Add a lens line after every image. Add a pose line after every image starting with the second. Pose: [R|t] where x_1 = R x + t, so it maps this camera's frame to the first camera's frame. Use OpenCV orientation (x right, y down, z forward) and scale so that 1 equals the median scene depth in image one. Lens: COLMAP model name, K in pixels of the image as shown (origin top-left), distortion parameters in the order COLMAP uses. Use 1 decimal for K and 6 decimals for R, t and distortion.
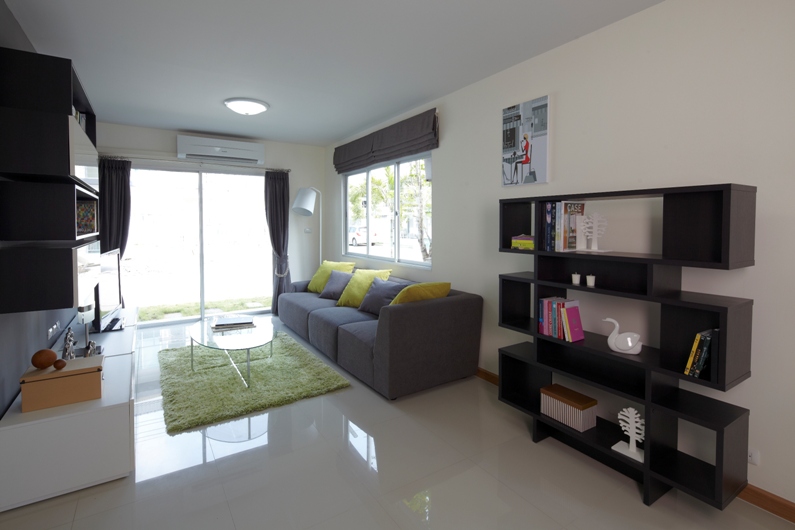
lens RADIAL K [[387.6, 0, 397.2], [0, 387.6, 232.1], [0, 0, 1]] dist [-0.001644, -0.000339]
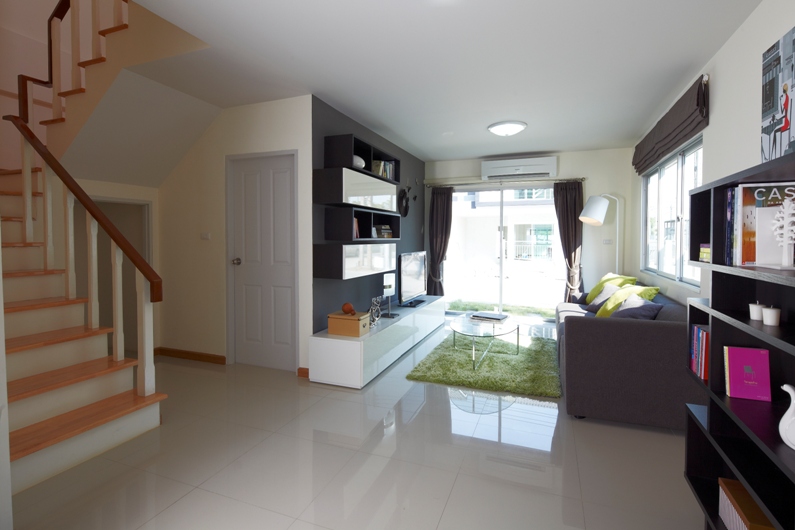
lens RADIAL K [[396.5, 0, 397.0], [0, 396.5, 247.1], [0, 0, 1]] dist [0.001733, -0.000416]
pose [[0.576883, 0.020203, -0.816577, 0.472412], [-0.023695, 0.999687, 0.007993, 0.022977], [0.816483, 0.014738, 0.577181, 0.100679]]
